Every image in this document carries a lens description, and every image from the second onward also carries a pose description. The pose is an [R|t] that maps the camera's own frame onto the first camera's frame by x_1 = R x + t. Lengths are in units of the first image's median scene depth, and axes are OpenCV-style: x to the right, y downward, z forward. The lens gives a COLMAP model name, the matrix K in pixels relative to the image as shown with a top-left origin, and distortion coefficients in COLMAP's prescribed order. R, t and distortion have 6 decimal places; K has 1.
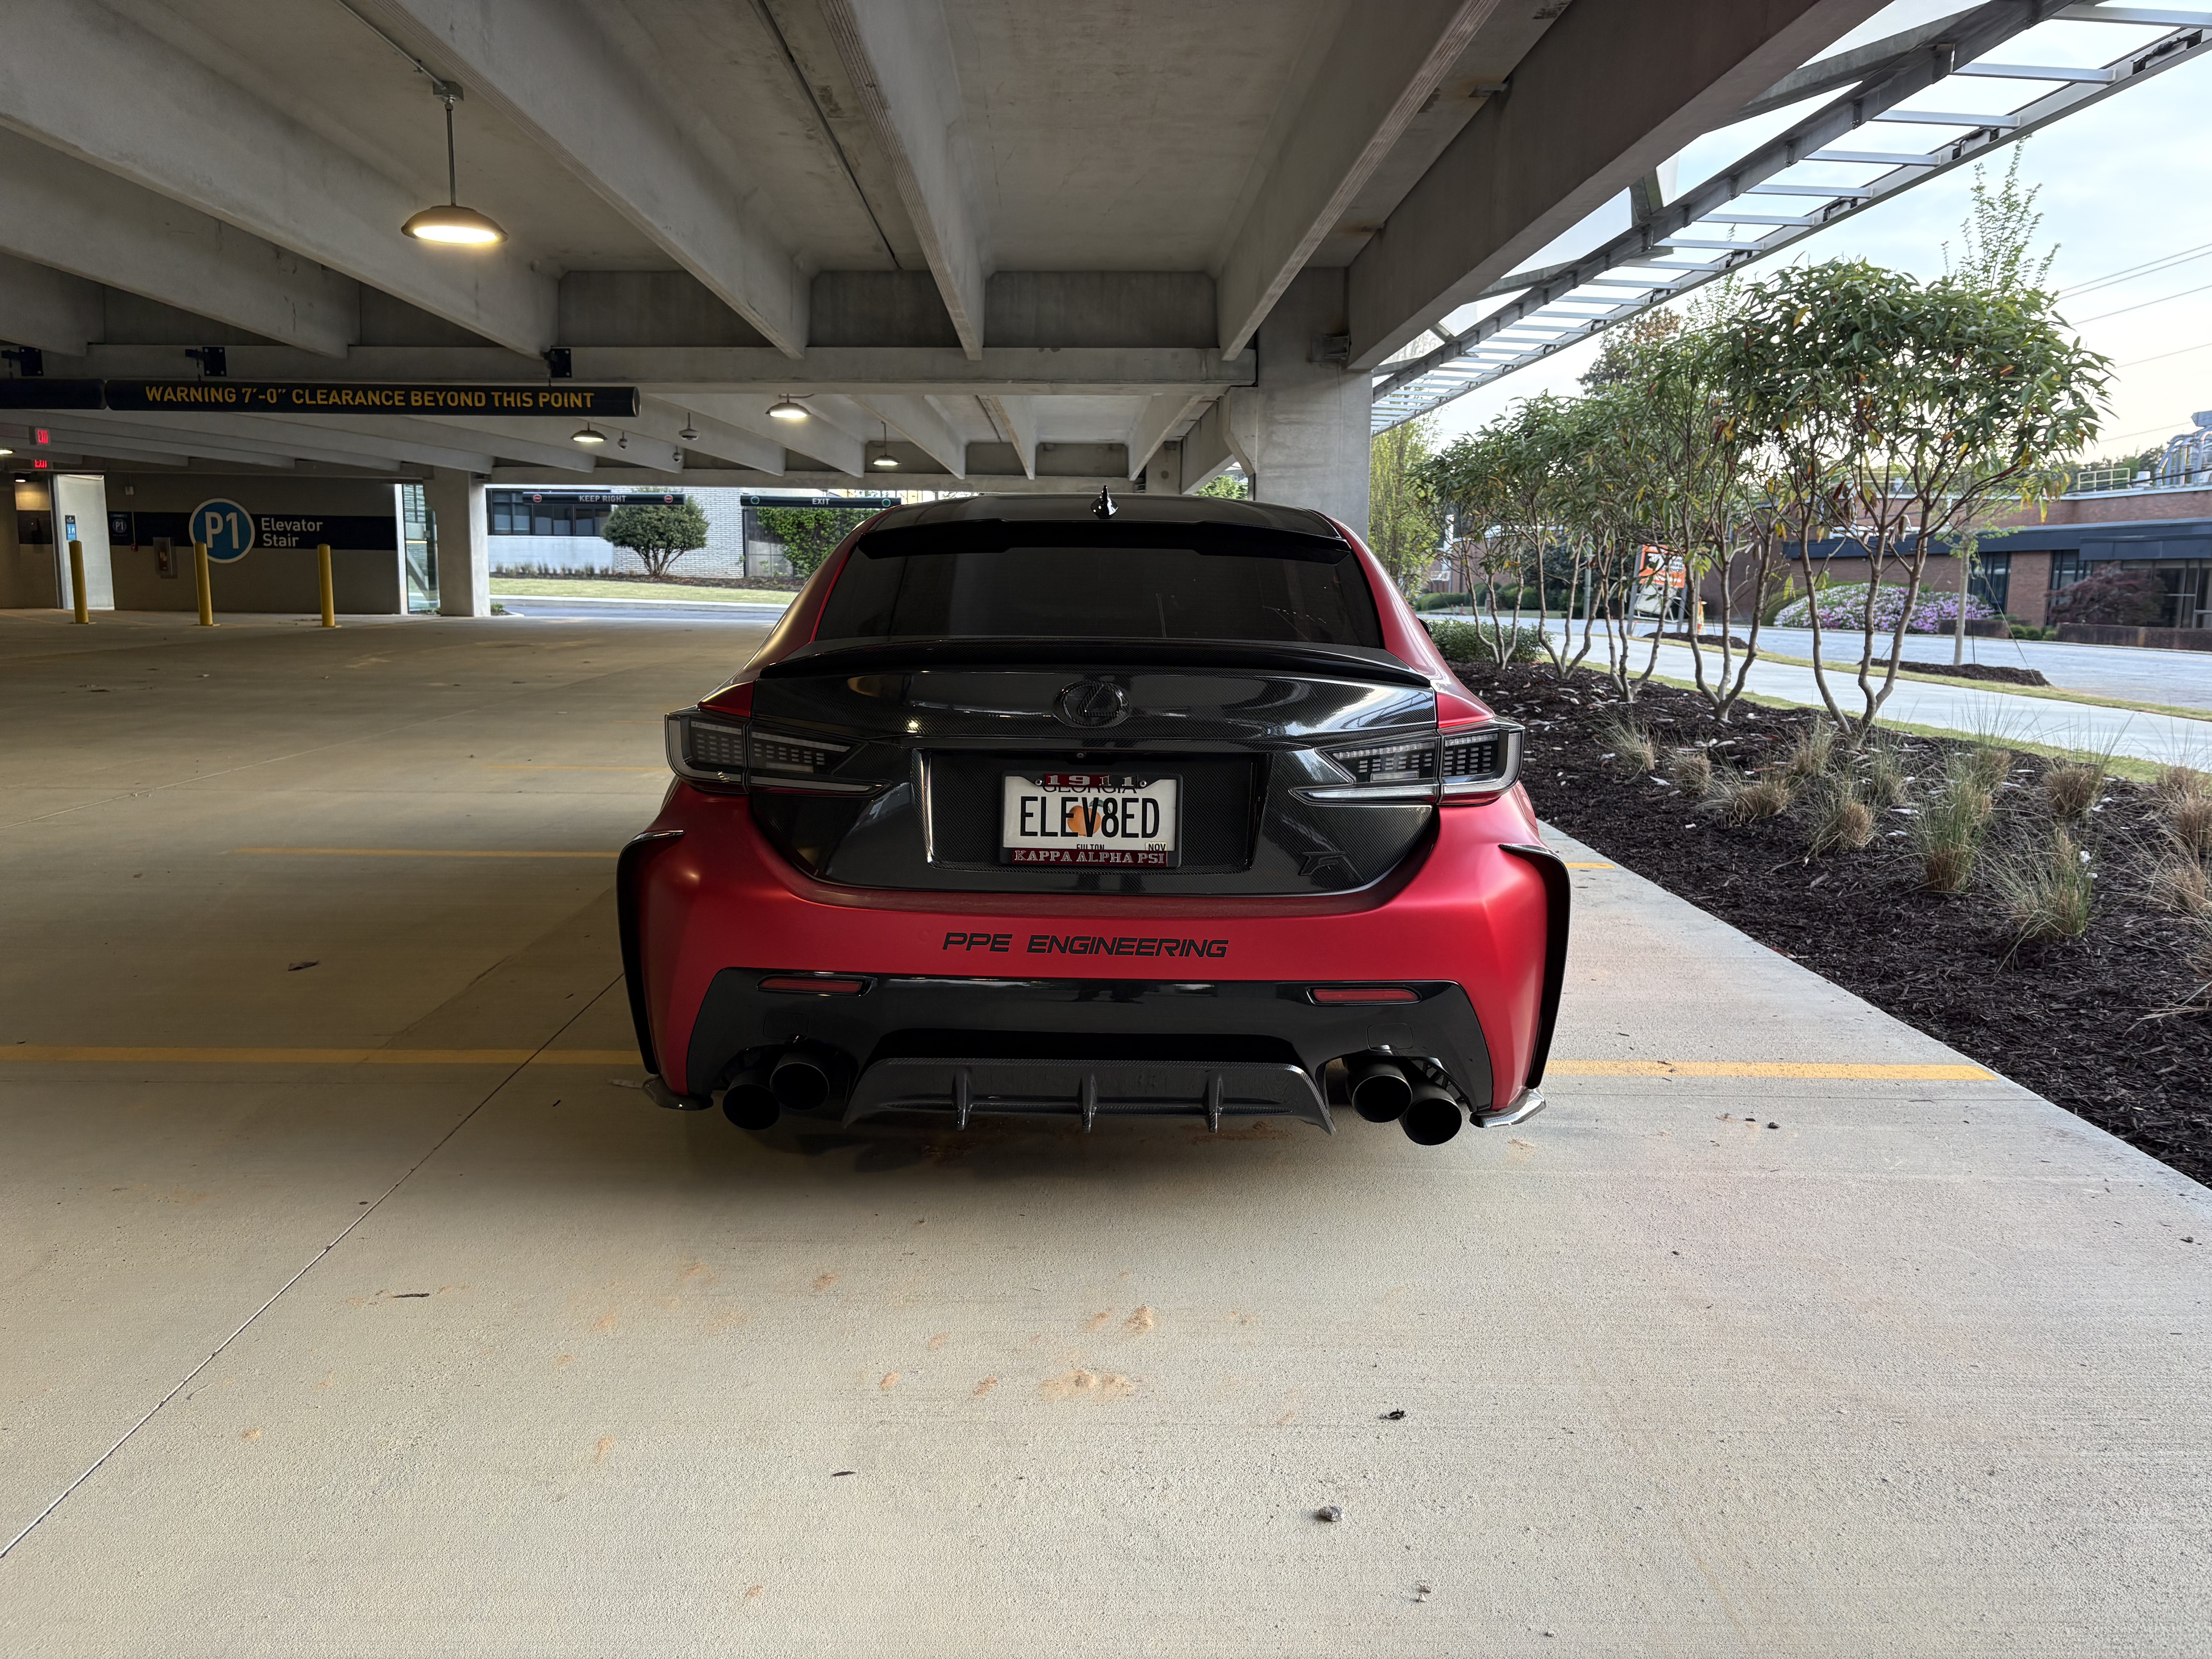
lens RADIAL K [[1660.5, 0, 1093.0], [0, 1660.5, 826.2], [0, 0, 1]] dist [0.027466, -0.005040]
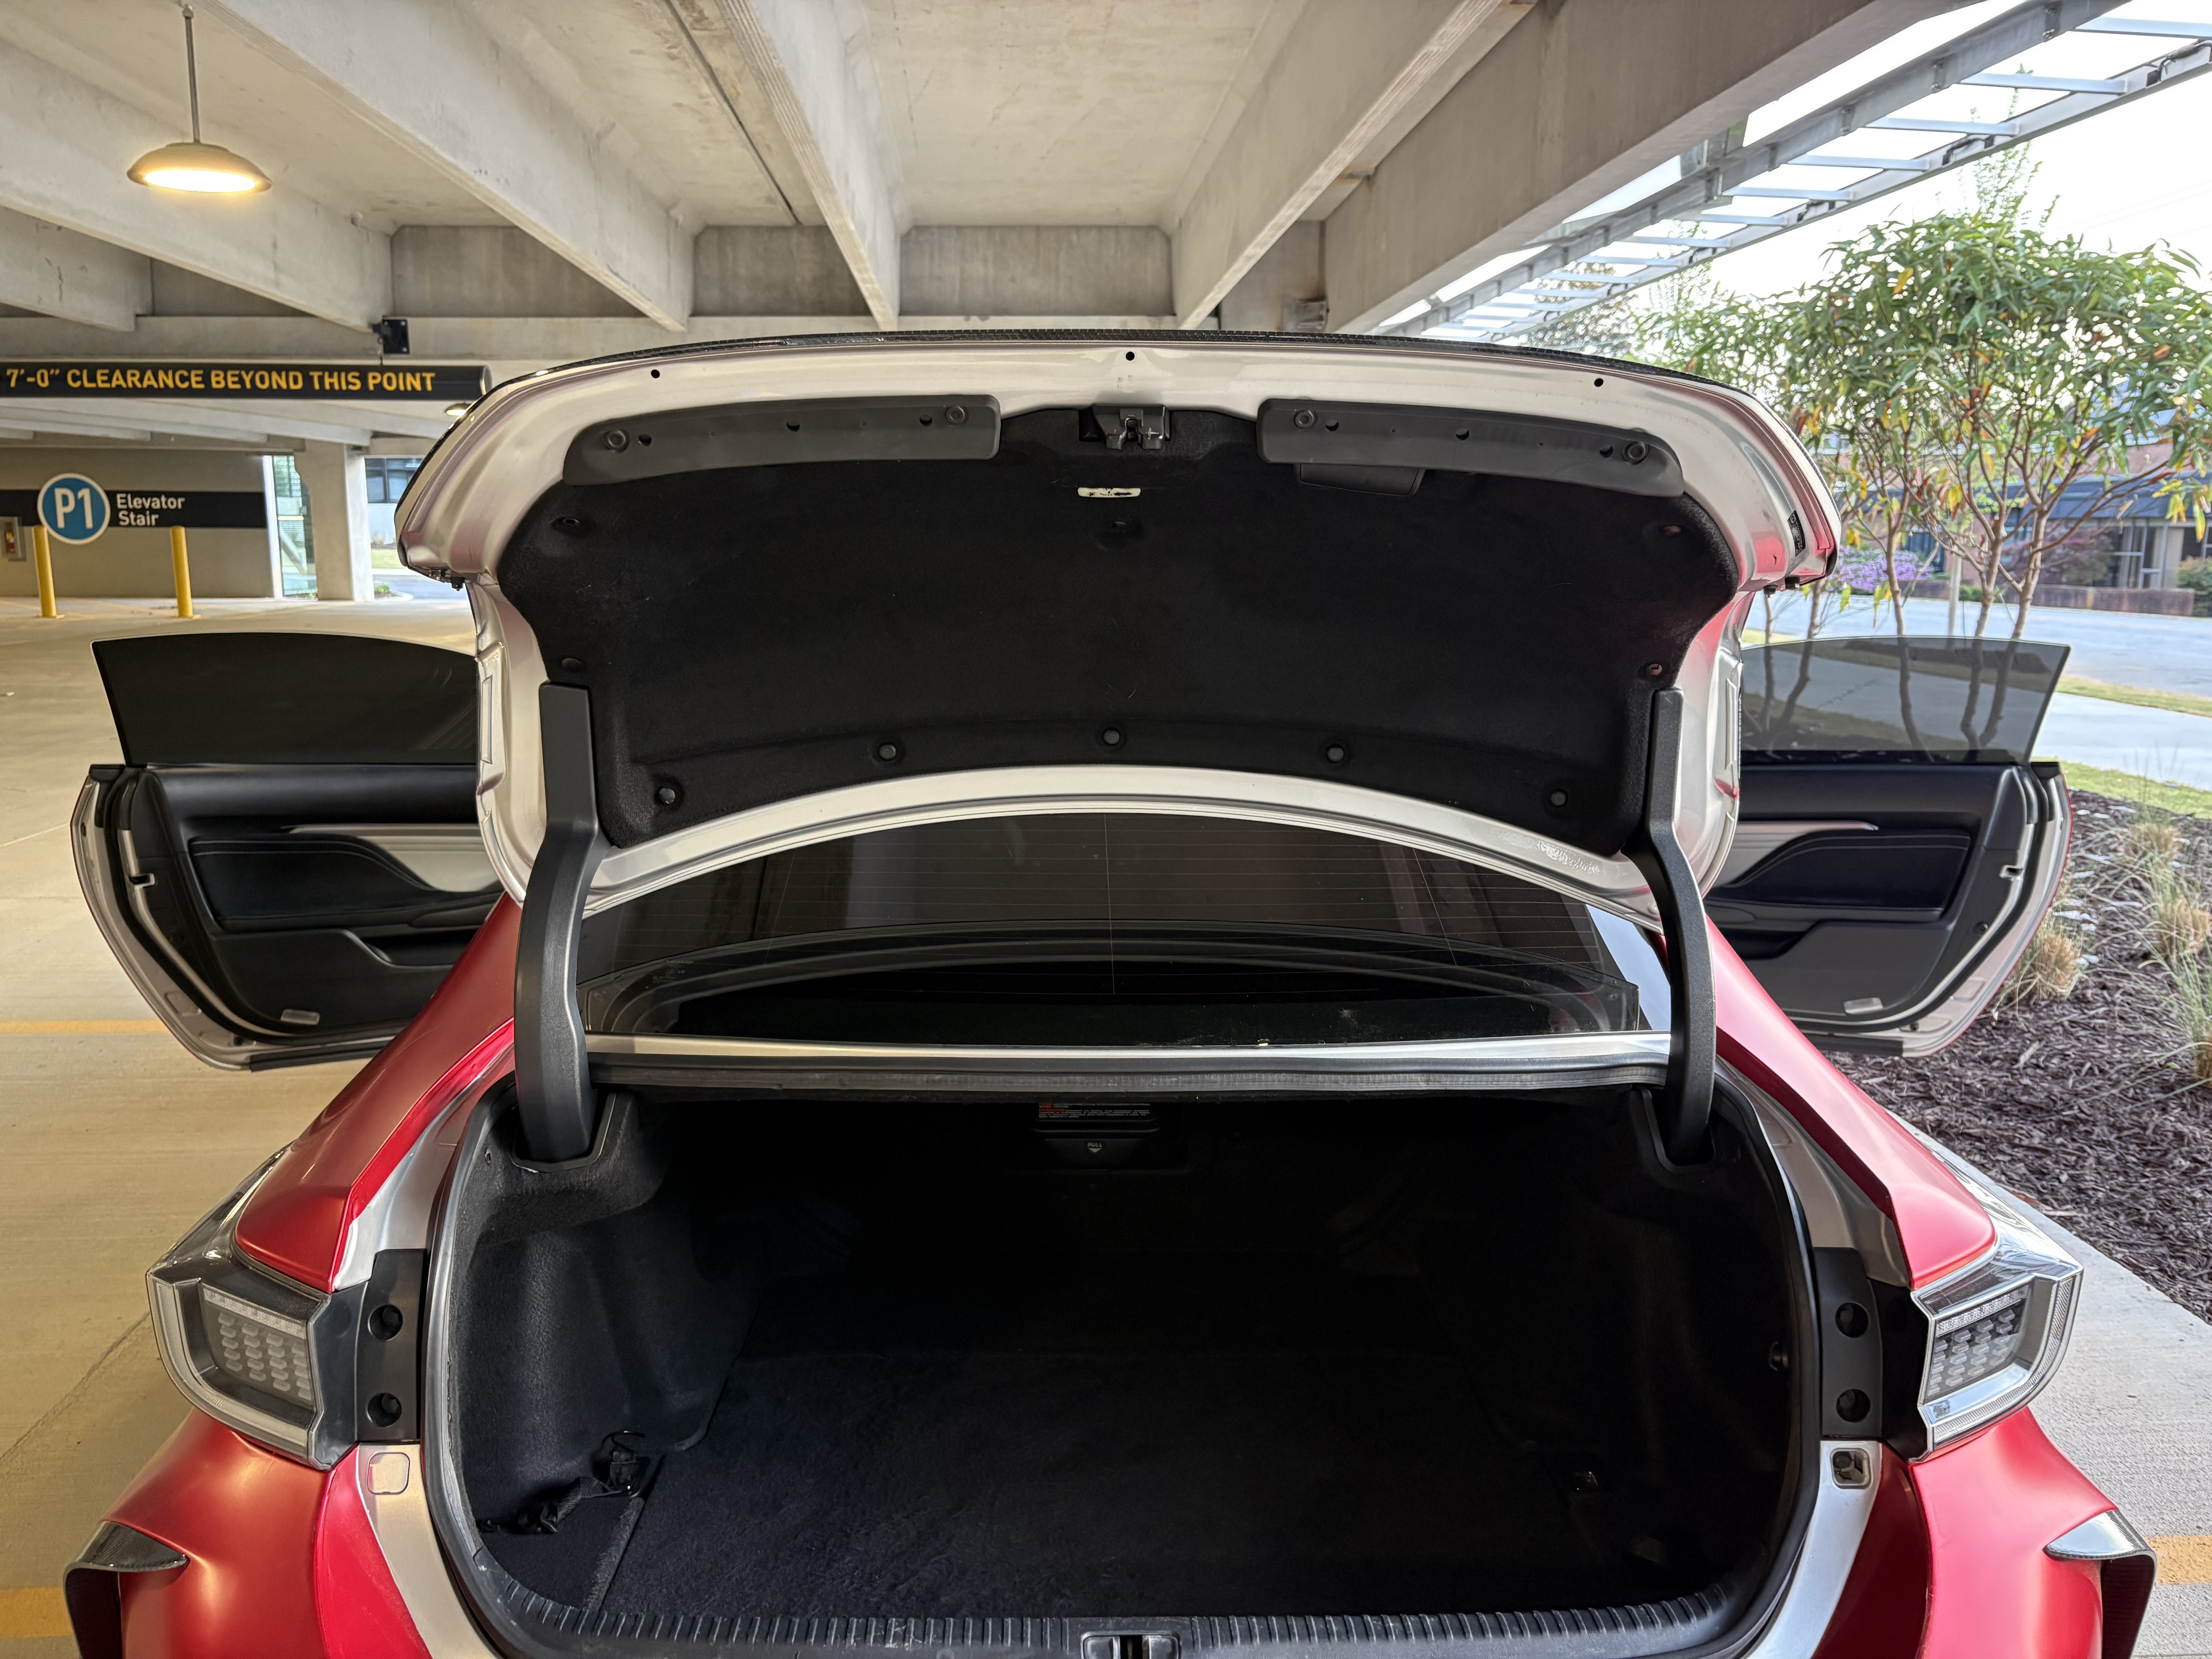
lens RADIAL K [[1678.5, 0, 1071.0], [0, 1678.5, 822.0], [0, 0, 1]] dist [0.047054, -0.045195]
pose [[0.999527, -0.011291, 0.028615, -0.005499], [0.010724, 0.999745, 0.019891, -0.044494], [-0.028832, -0.019575, 0.999393, 0.127913]]
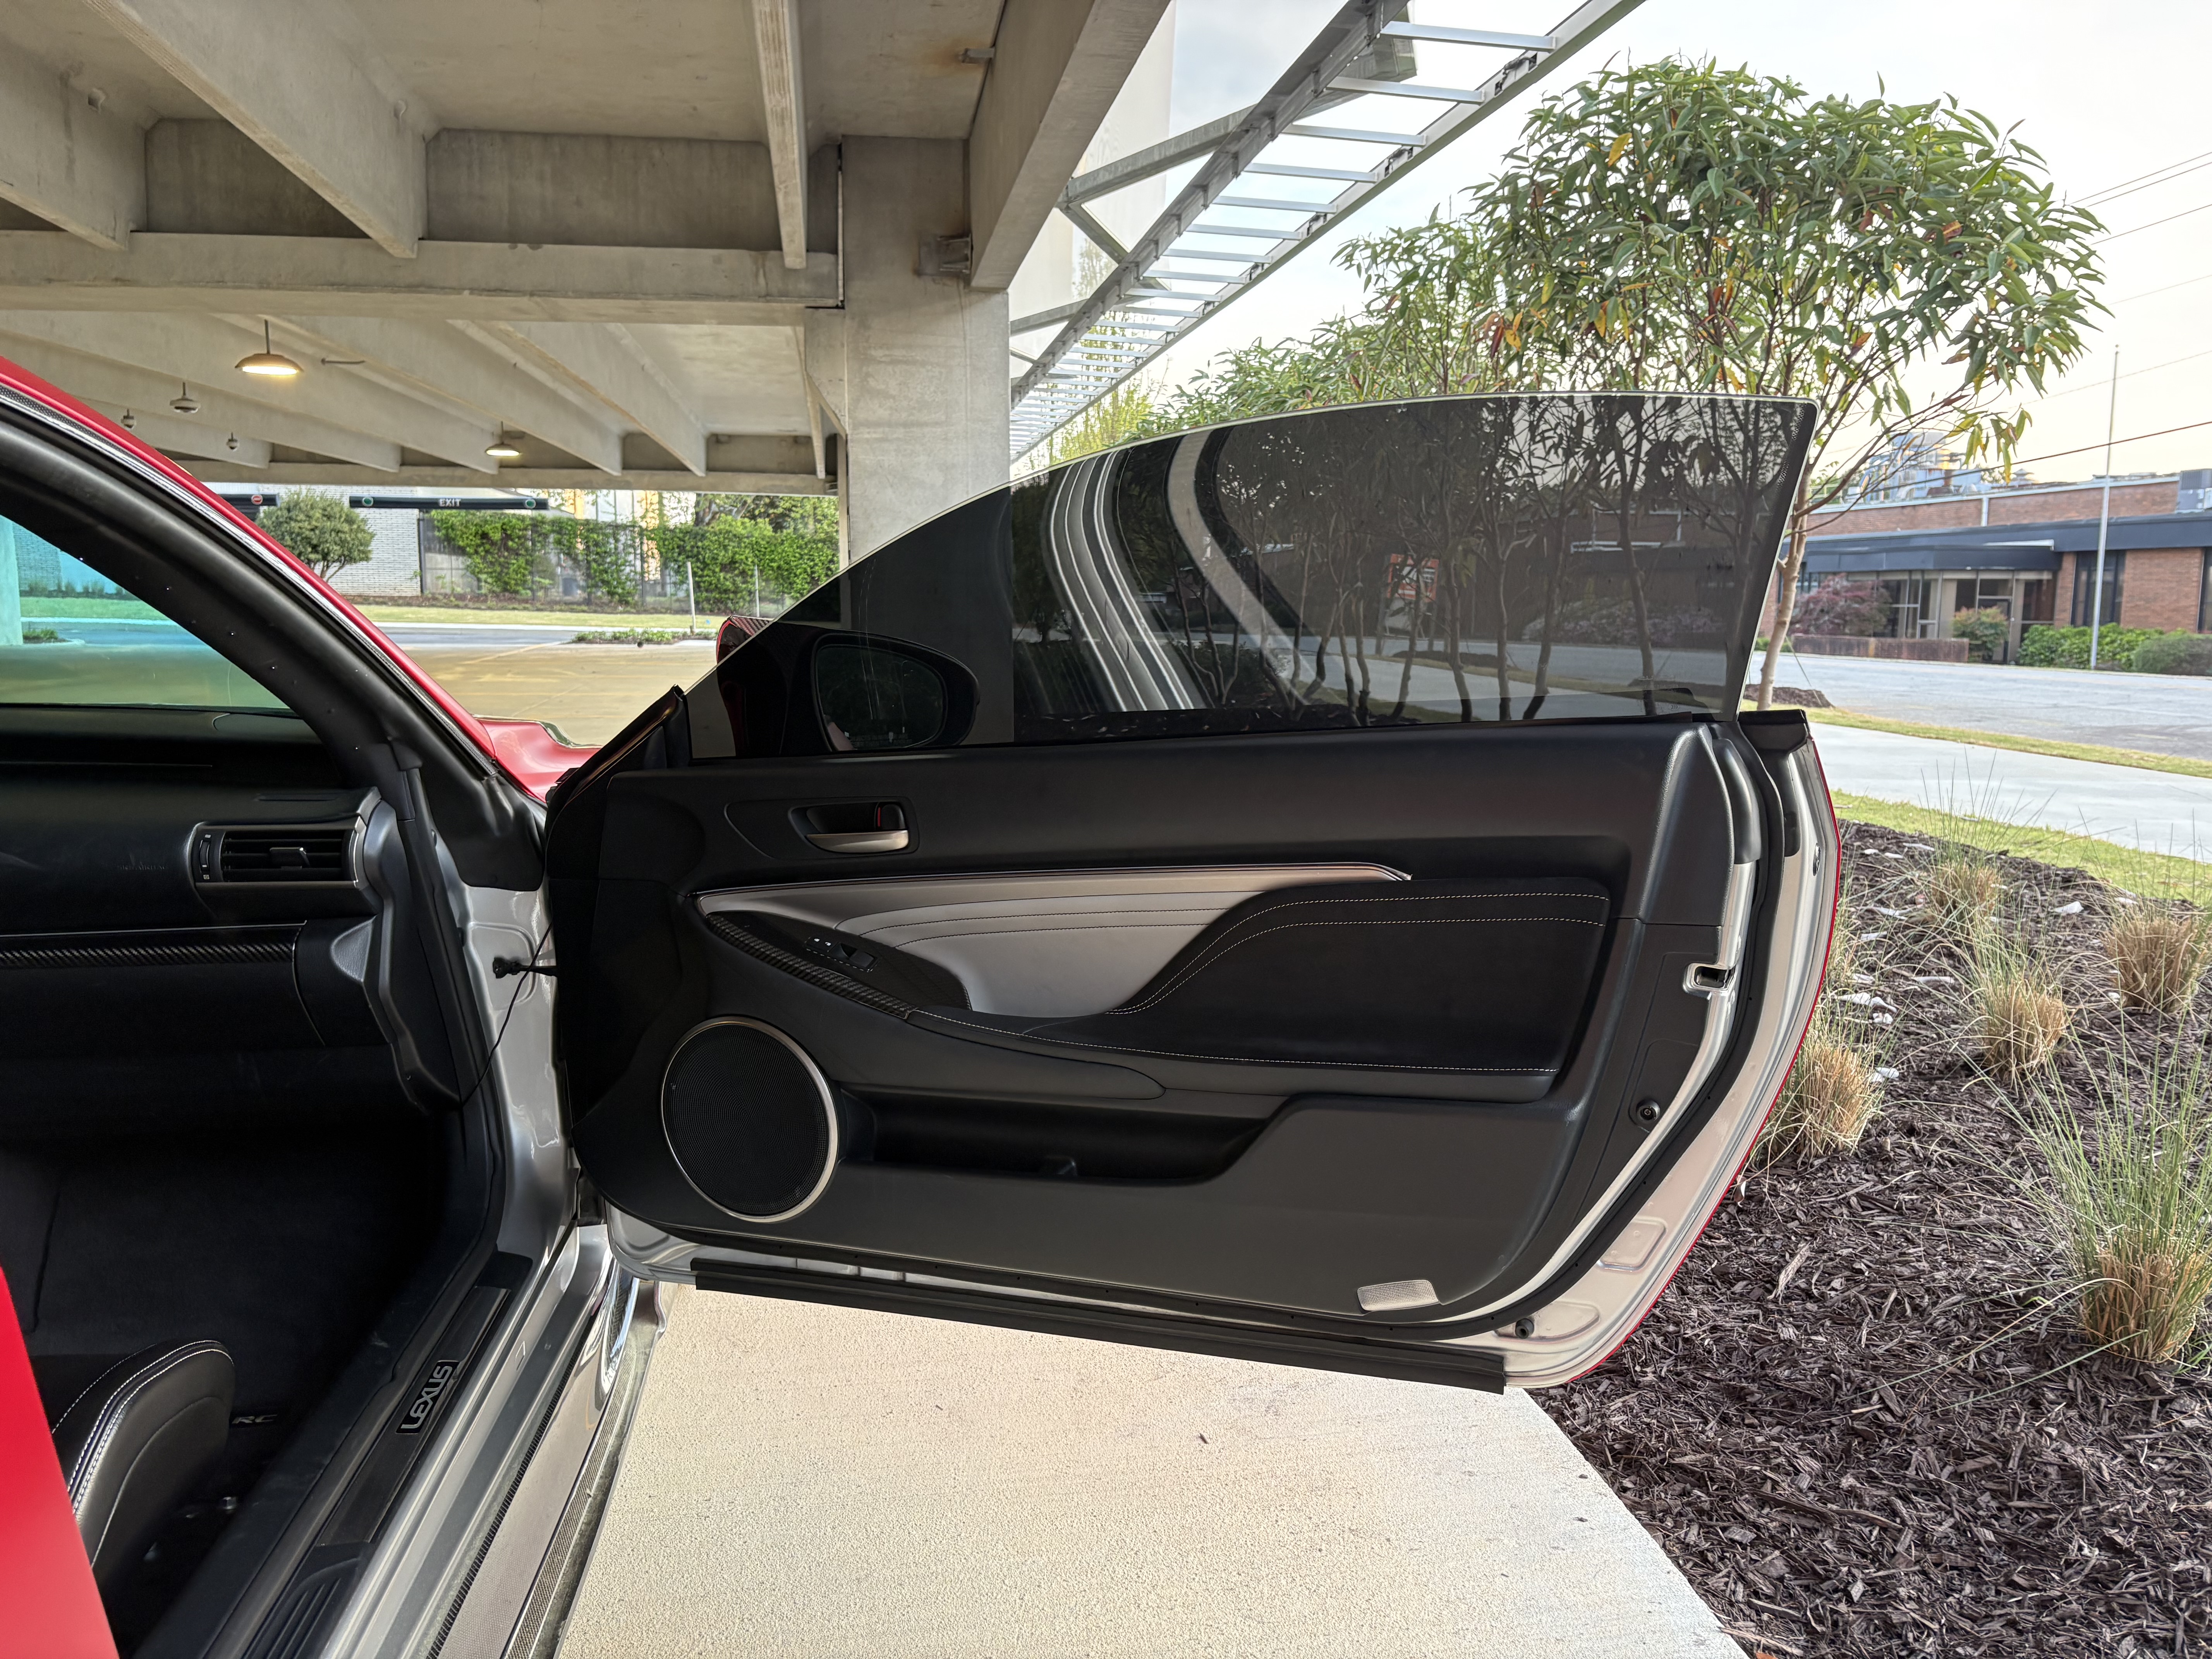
lens RADIAL K [[1691.6, 0, 1076.7], [0, 1691.6, 815.3], [0, 0, 1]] dist [0.024533, 0.000243]
pose [[0.991379, -0.022339, 0.129107, 0.099429], [0.024698, 0.999556, -0.016697, -0.039381], [-0.128676, 0.019742, 0.991490, 0.292030]]
